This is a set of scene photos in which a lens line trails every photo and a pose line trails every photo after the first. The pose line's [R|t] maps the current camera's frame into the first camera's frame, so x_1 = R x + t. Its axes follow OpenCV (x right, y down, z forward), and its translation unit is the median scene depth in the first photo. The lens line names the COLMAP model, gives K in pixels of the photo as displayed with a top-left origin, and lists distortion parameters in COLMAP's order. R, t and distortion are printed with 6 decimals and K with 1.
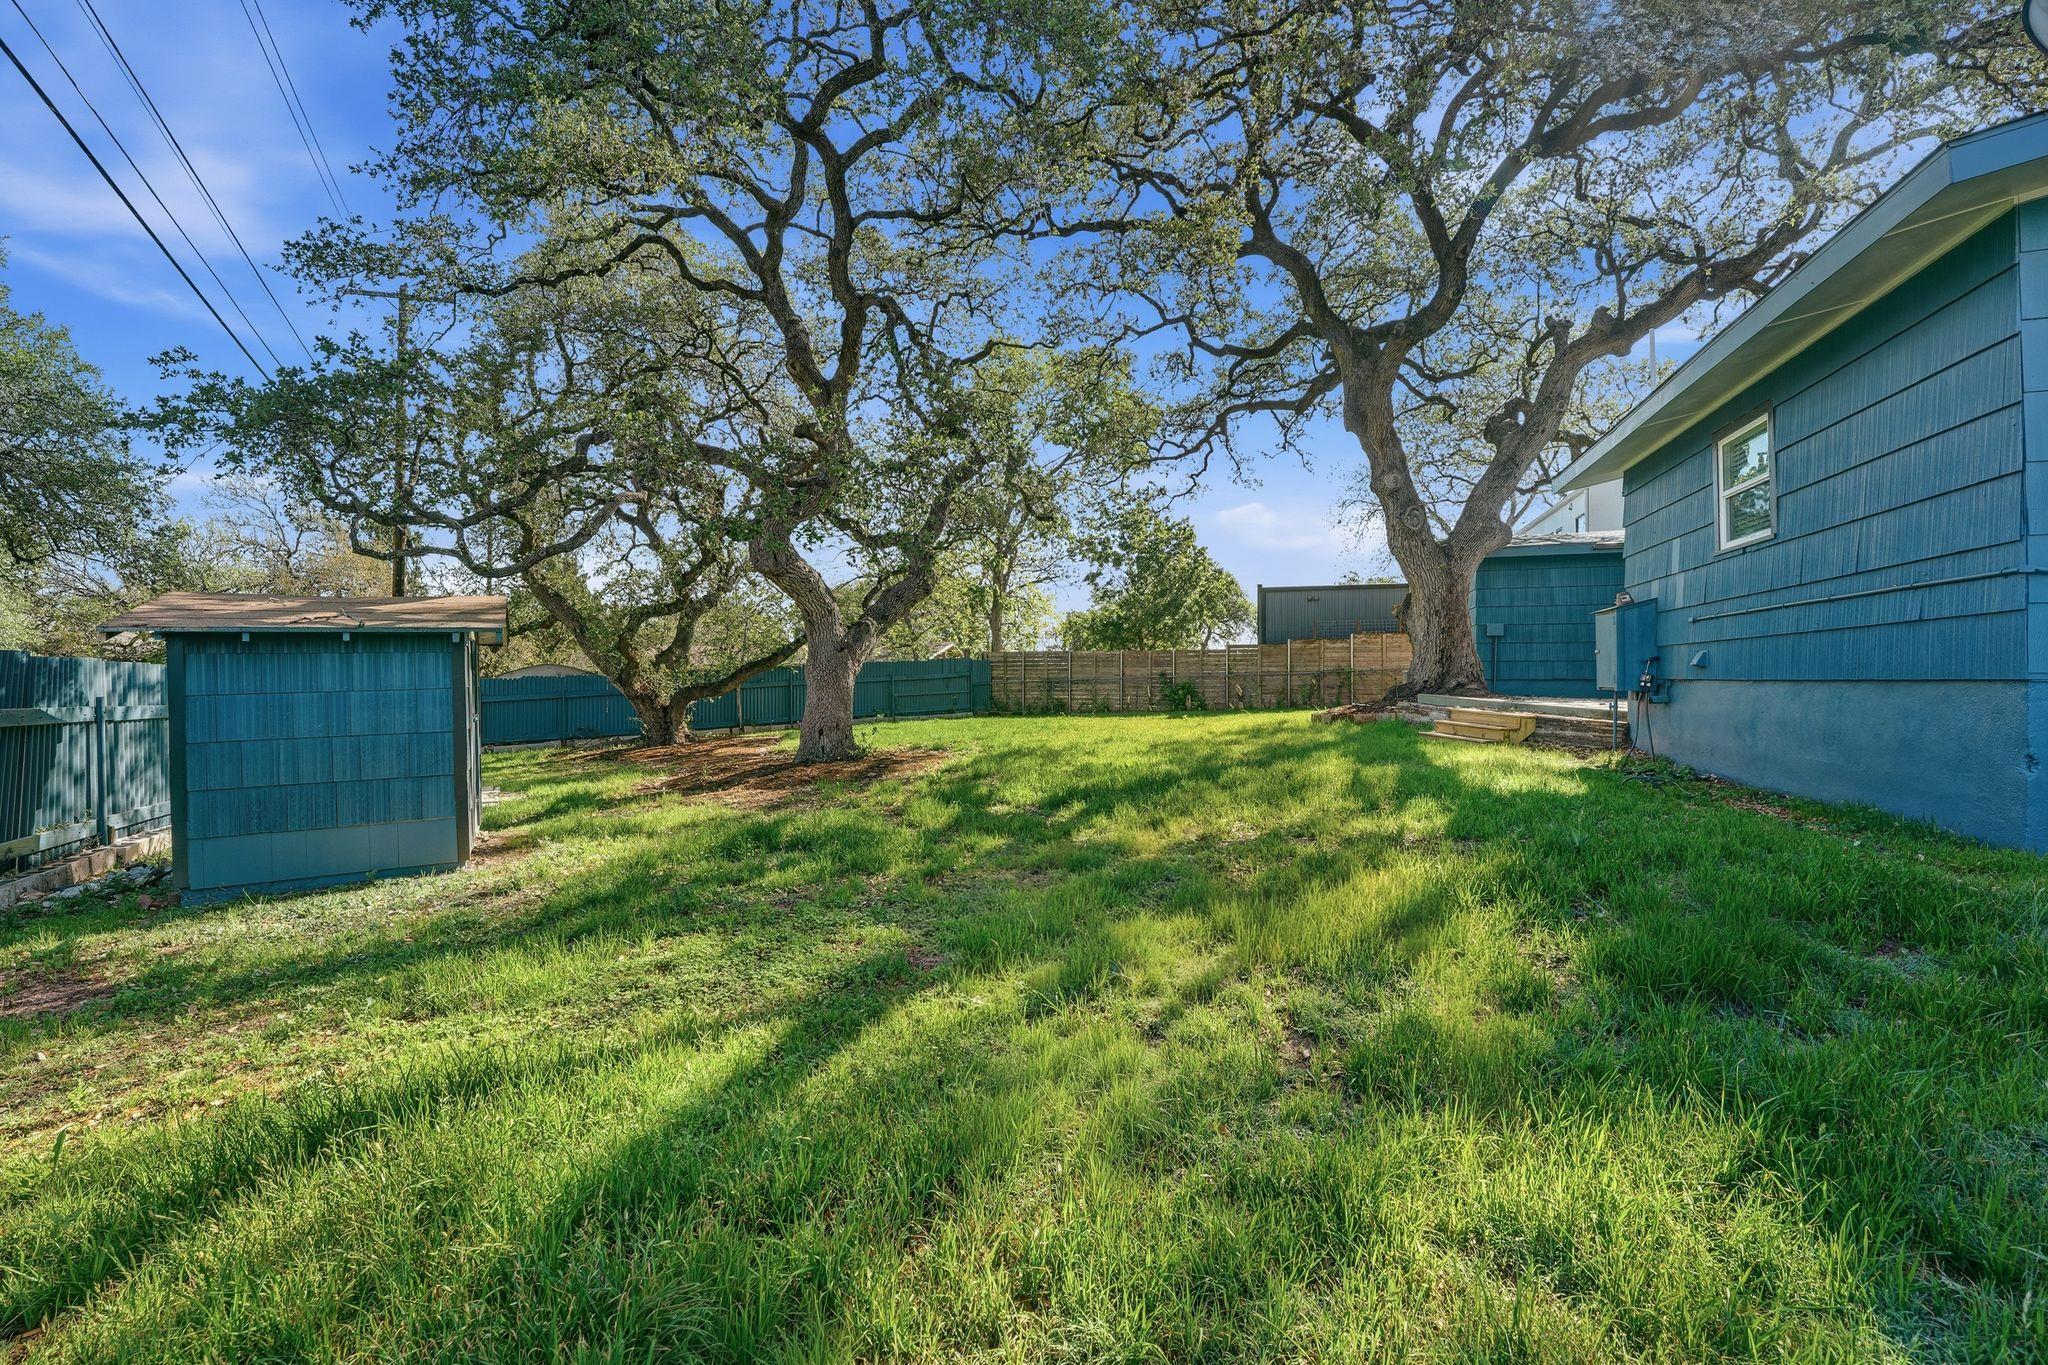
lens RADIAL K [[845.2, 0, 1024.2], [0, 845.2, 691.3], [0, 0, 1]] dist [-0.024612, 0.001652]
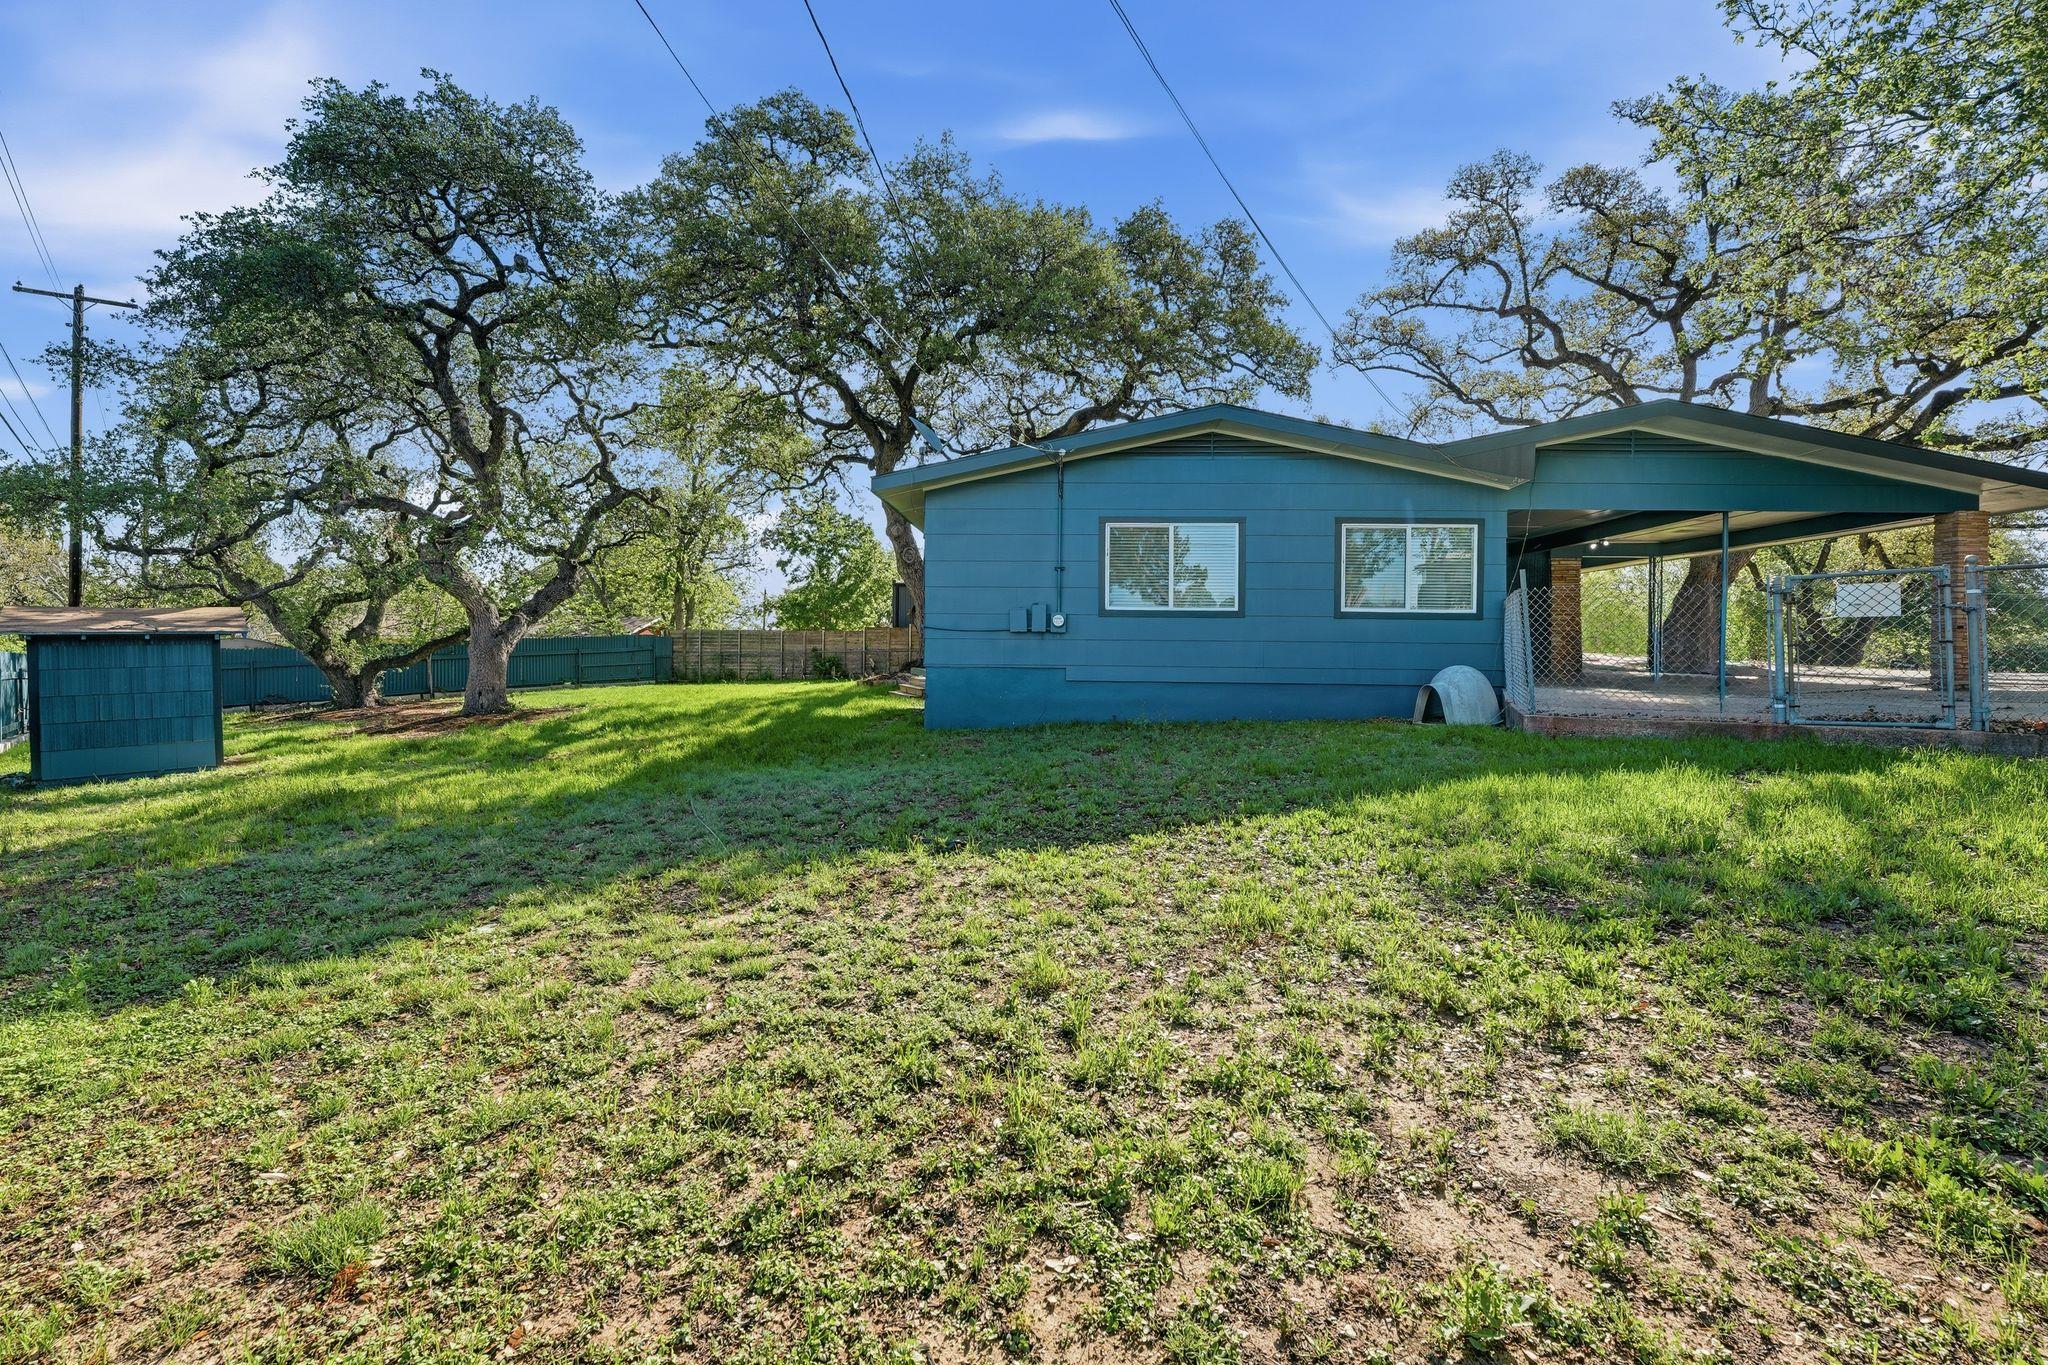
lens RADIAL K [[845.2, 0, 1024.0], [0, 845.2, 662.3], [0, 0, 1]] dist [-0.024612, 0.001652]
pose [[0.963336, 0.004110, 0.268266, 0.181208], [-0.004969, 0.999984, 0.002526, -0.008649], [-0.268251, -0.003766, 0.963342, -0.417547]]
